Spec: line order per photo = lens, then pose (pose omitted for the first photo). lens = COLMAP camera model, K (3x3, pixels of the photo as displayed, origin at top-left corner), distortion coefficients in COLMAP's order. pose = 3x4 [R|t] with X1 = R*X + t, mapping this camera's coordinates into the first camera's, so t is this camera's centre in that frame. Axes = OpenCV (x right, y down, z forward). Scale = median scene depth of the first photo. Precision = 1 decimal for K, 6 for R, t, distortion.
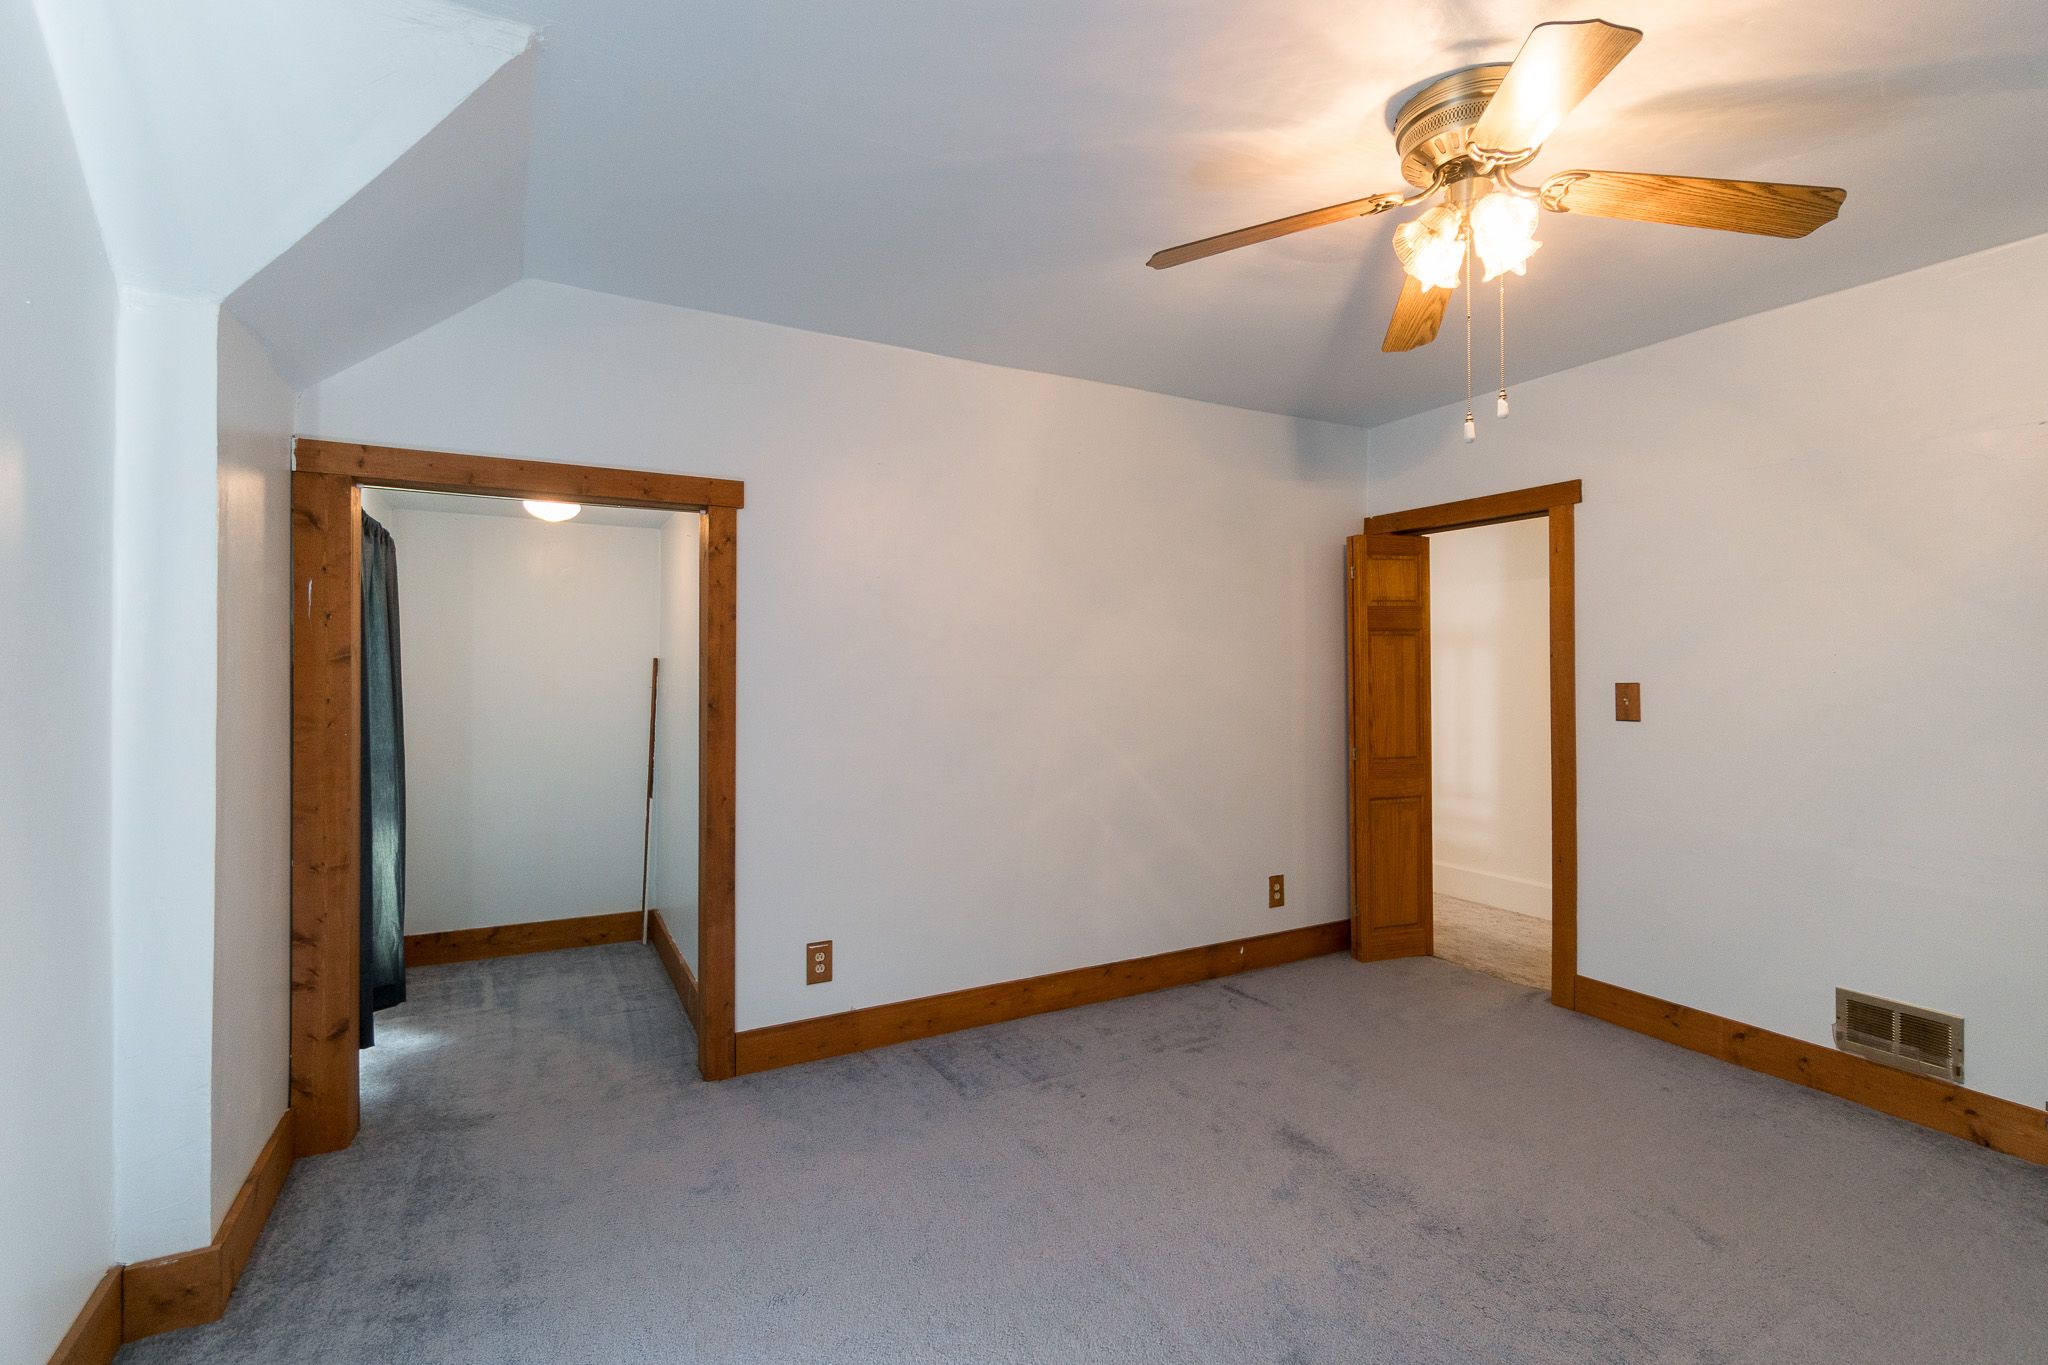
lens RADIAL K [[896.0, 0, 1037.7], [0, 896.0, 678.9], [0, 0, 1]] dist [-0.000380, 0.000124]
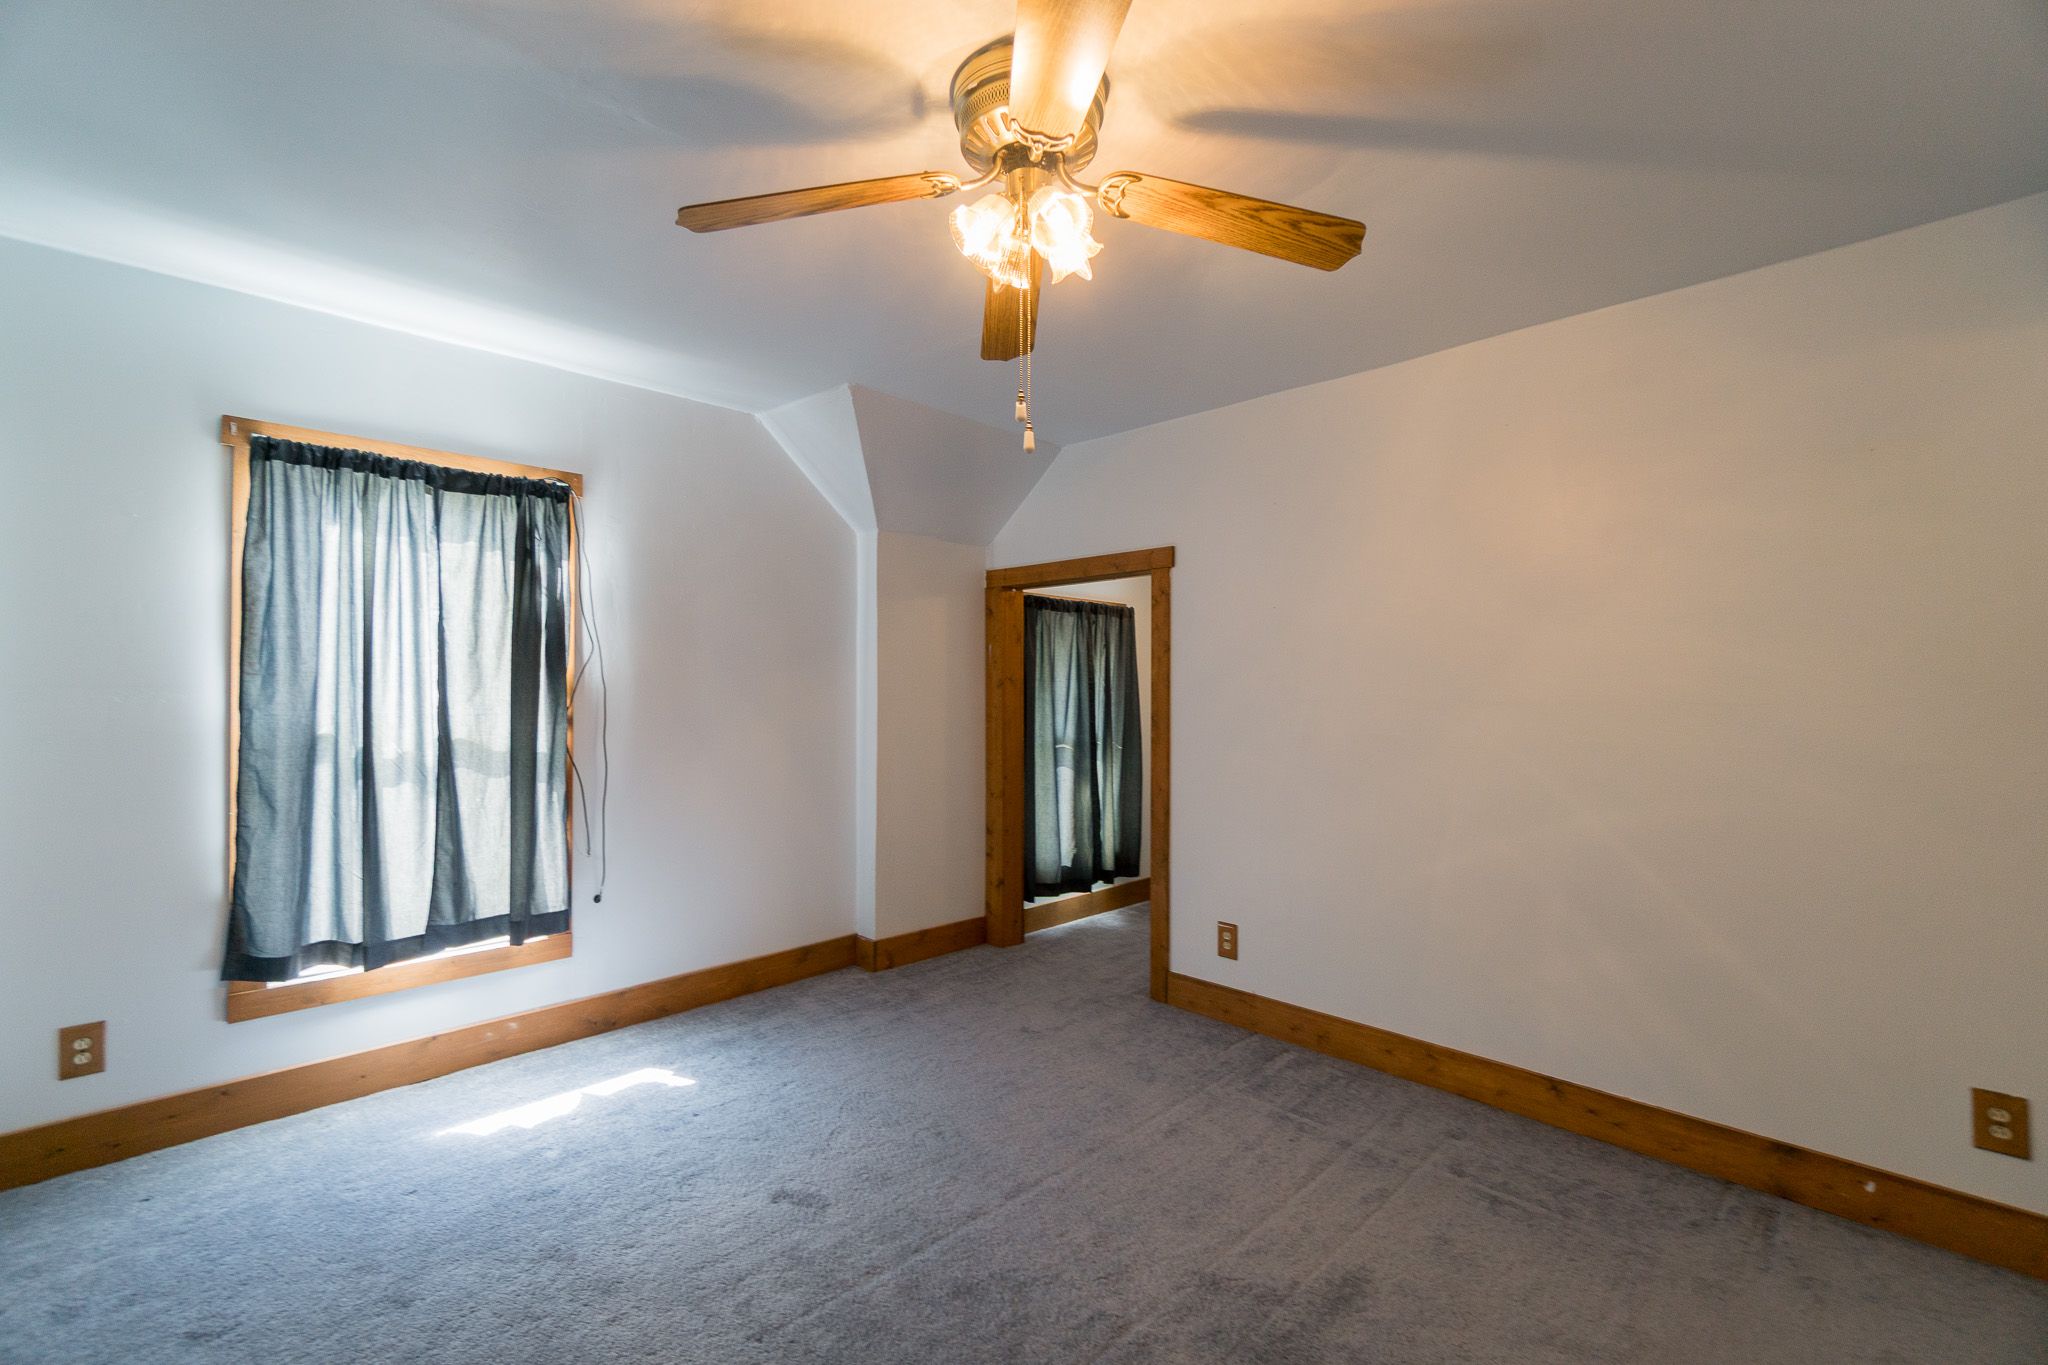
lens RADIAL K [[896.0, 0, 1038.4], [0, 896.0, 682.8], [0, 0, 1]] dist [-0.000380, 0.000124]
pose [[0.282710, 0.002047, -0.959203, 0.850339], [-0.001467, 0.999997, 0.001701, -0.025120], [0.959204, 0.000926, 0.282712, 0.446828]]
